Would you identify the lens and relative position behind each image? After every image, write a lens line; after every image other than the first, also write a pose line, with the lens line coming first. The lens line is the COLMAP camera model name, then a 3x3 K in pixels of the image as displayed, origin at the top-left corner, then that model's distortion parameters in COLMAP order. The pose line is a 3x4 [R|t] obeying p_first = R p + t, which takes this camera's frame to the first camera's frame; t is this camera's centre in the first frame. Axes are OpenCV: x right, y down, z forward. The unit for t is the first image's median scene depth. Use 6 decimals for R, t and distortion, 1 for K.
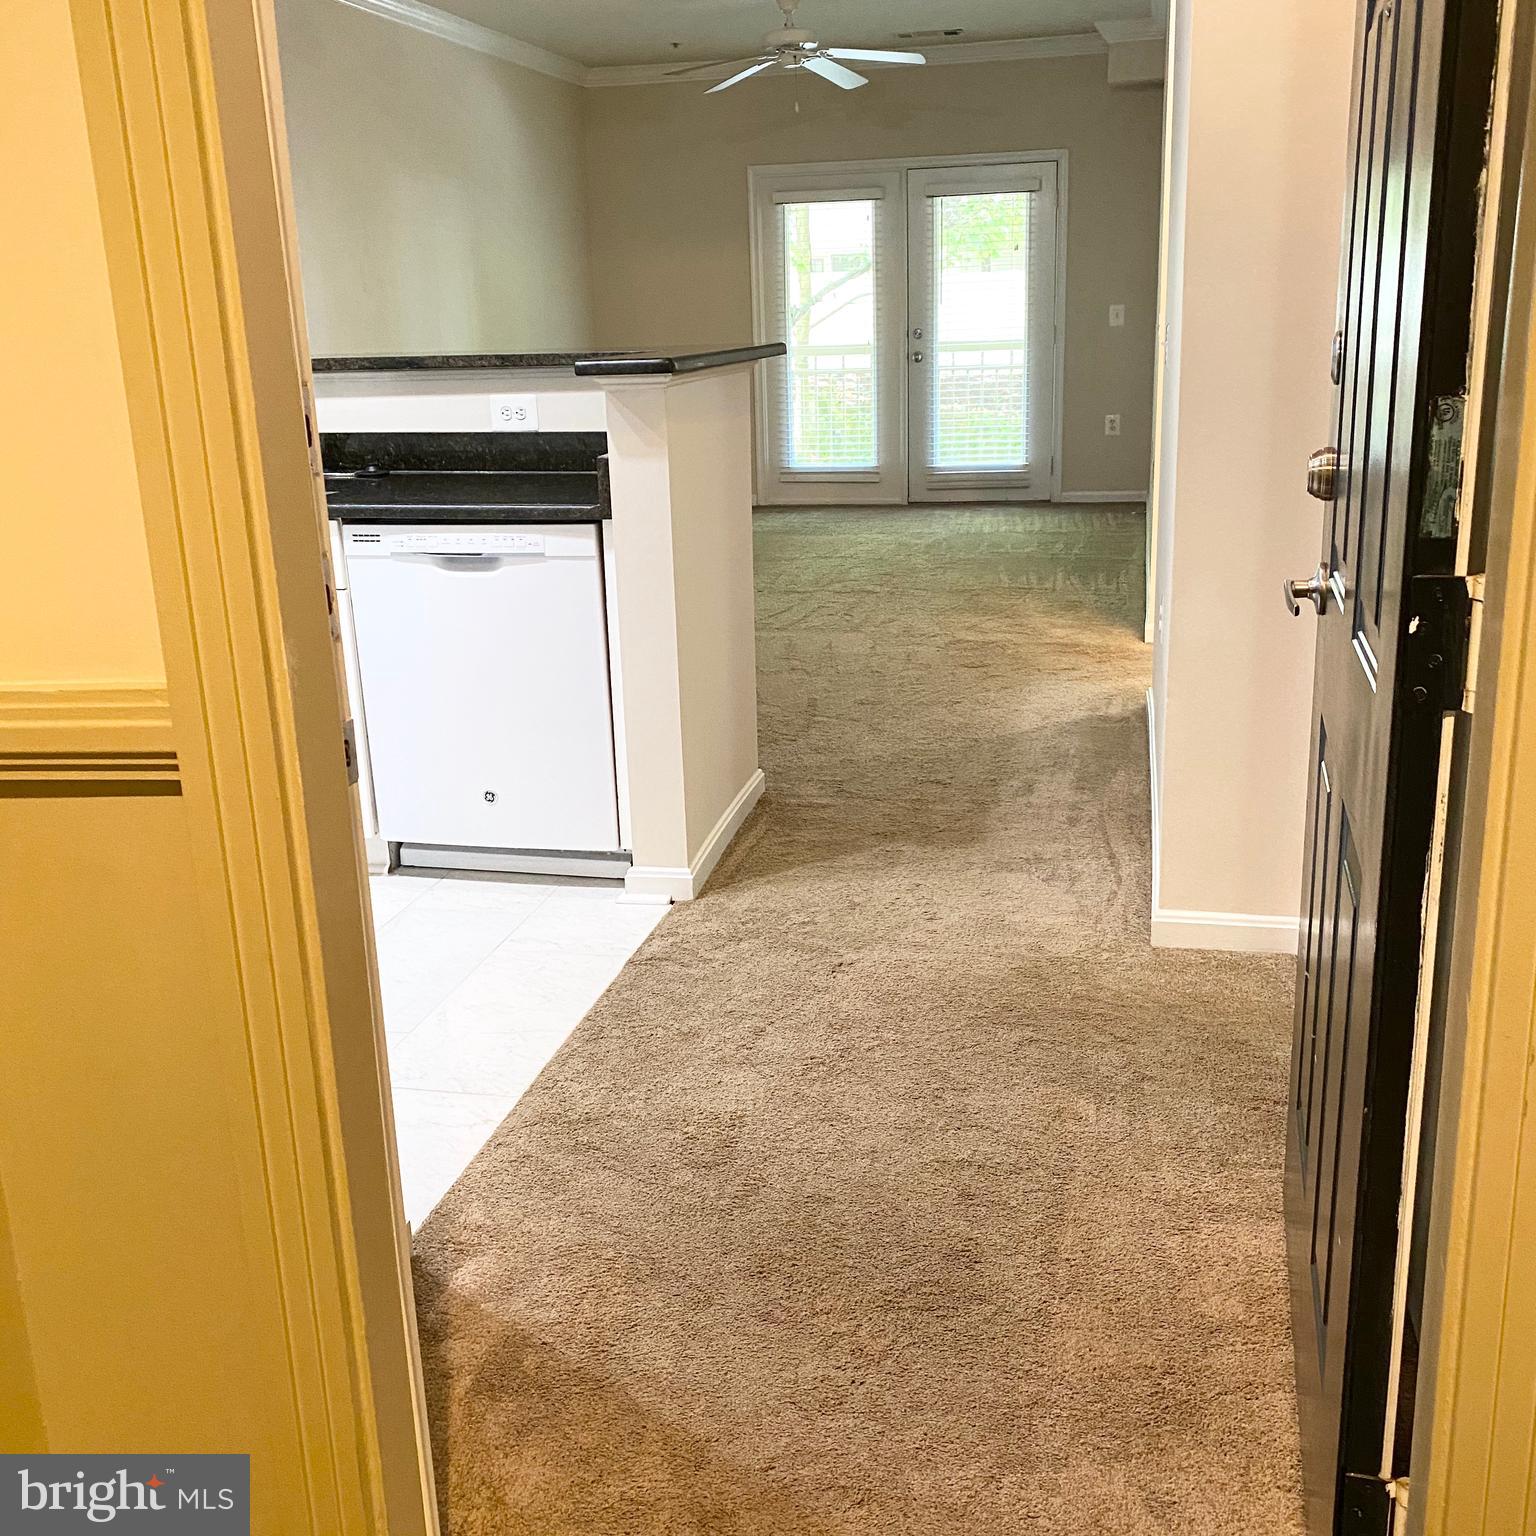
lens RADIAL K [[1632.6, 0, 768.0], [0, 1632.6, 768.0], [0, 0, 1]] dist [0.016091, 0.011619]
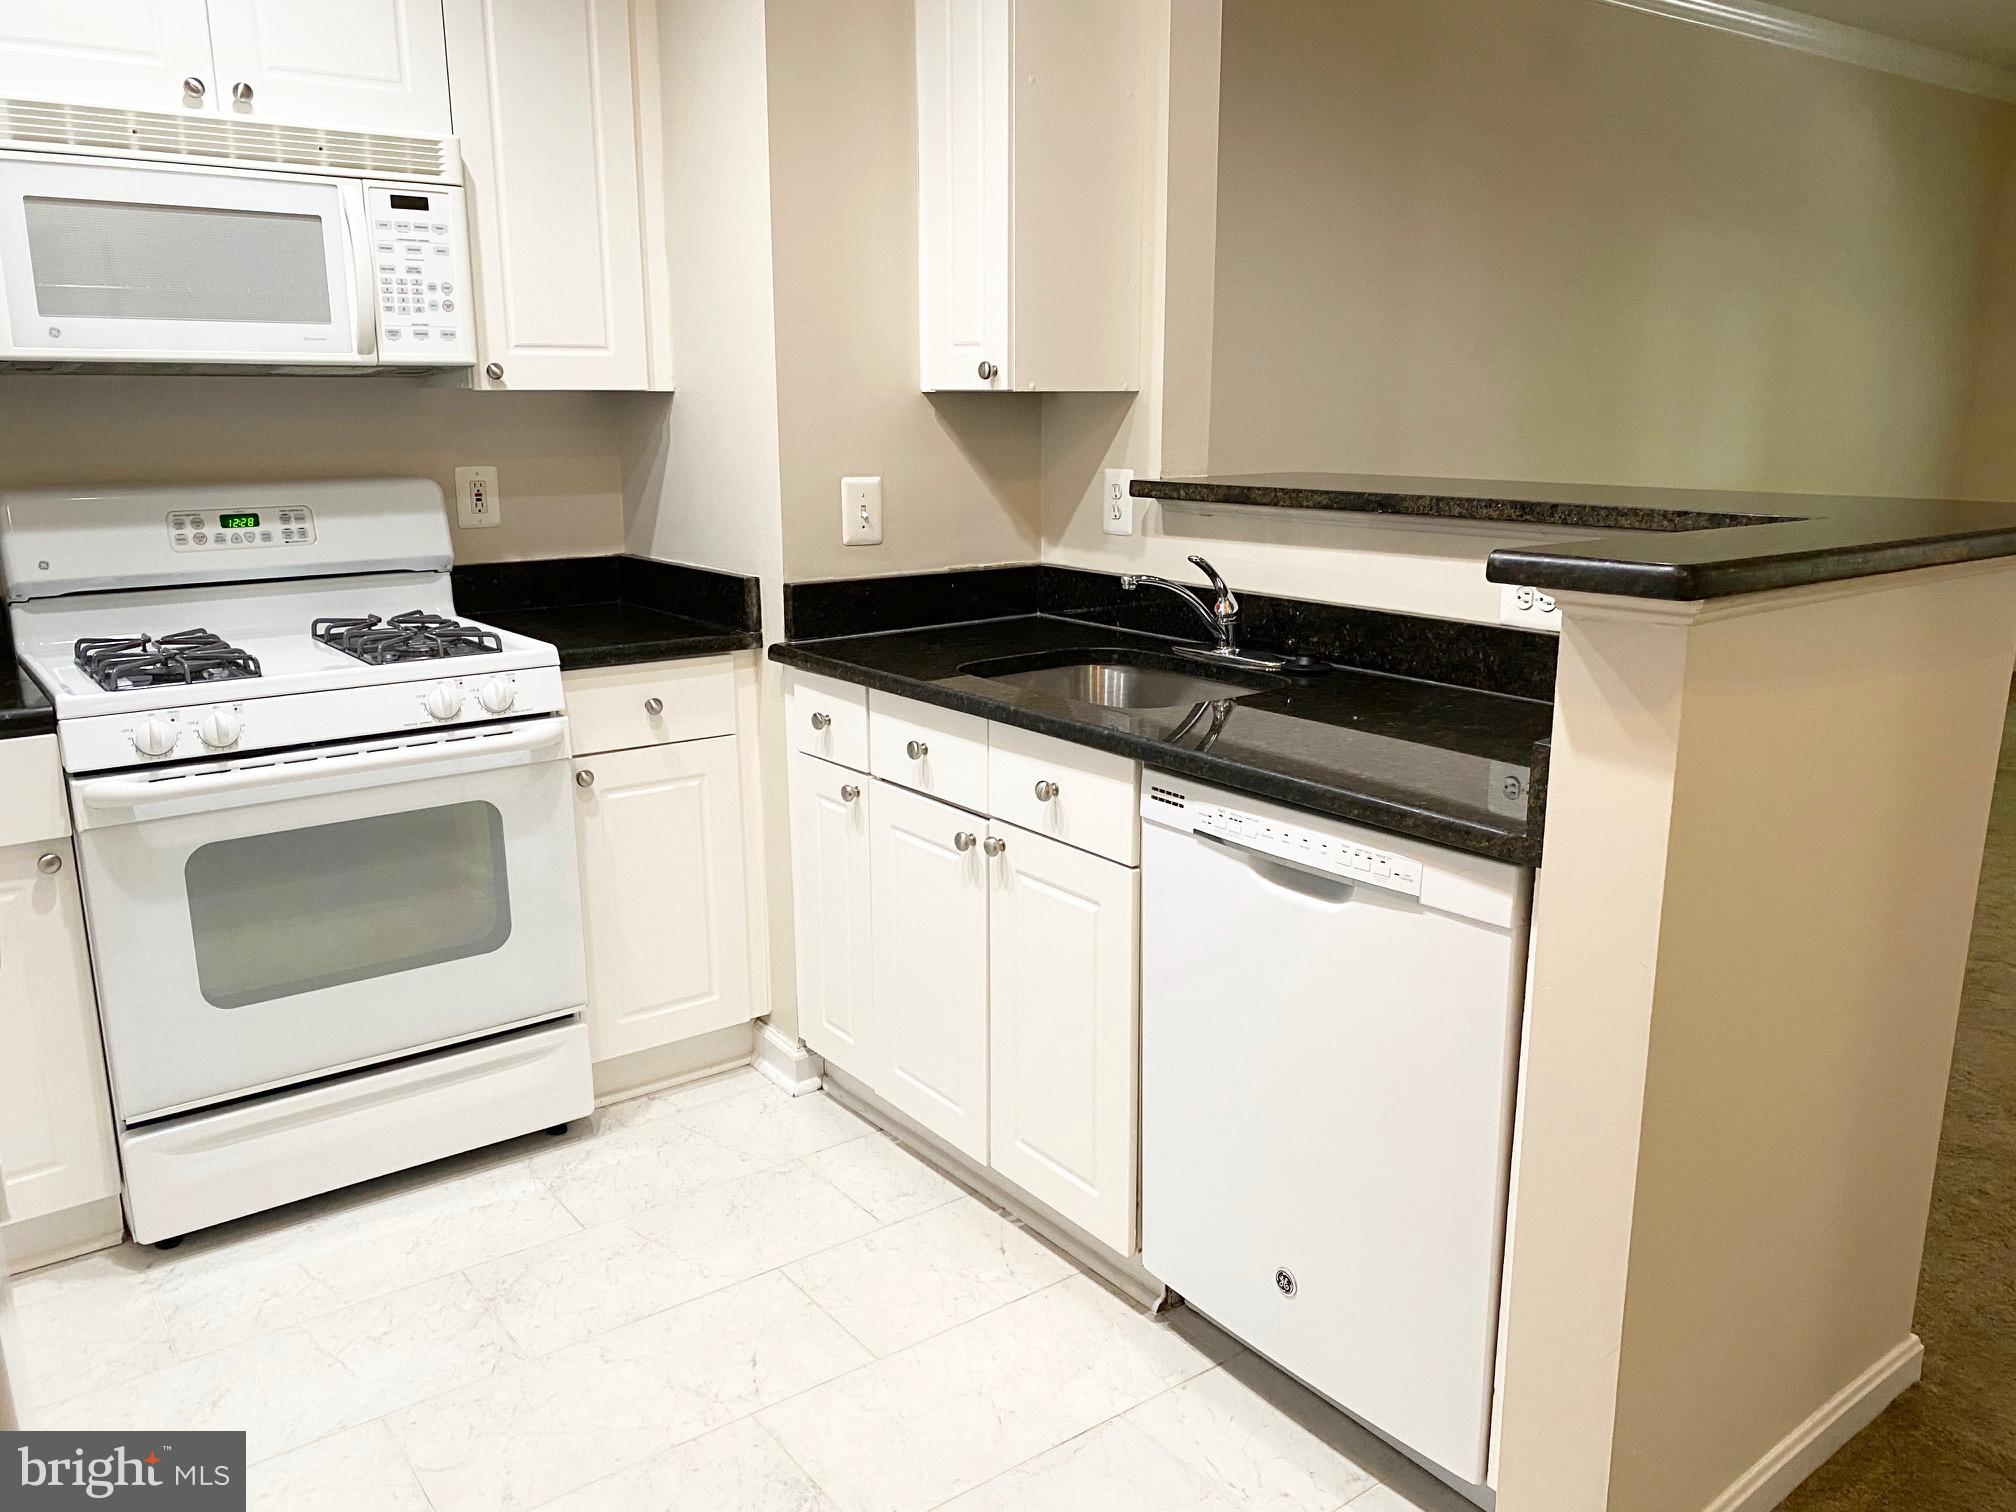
lens RADIAL K [[1535.2, 0, 1020.0], [0, 1535.2, 756.7], [0, 0, 1]] dist [0.007145, -0.003836]
pose [[0.758795, 0.180149, -0.625920, 0.054590], [-0.203971, 0.978375, 0.034319, -0.144282], [0.618567, 0.101628, 0.779132, 0.469956]]
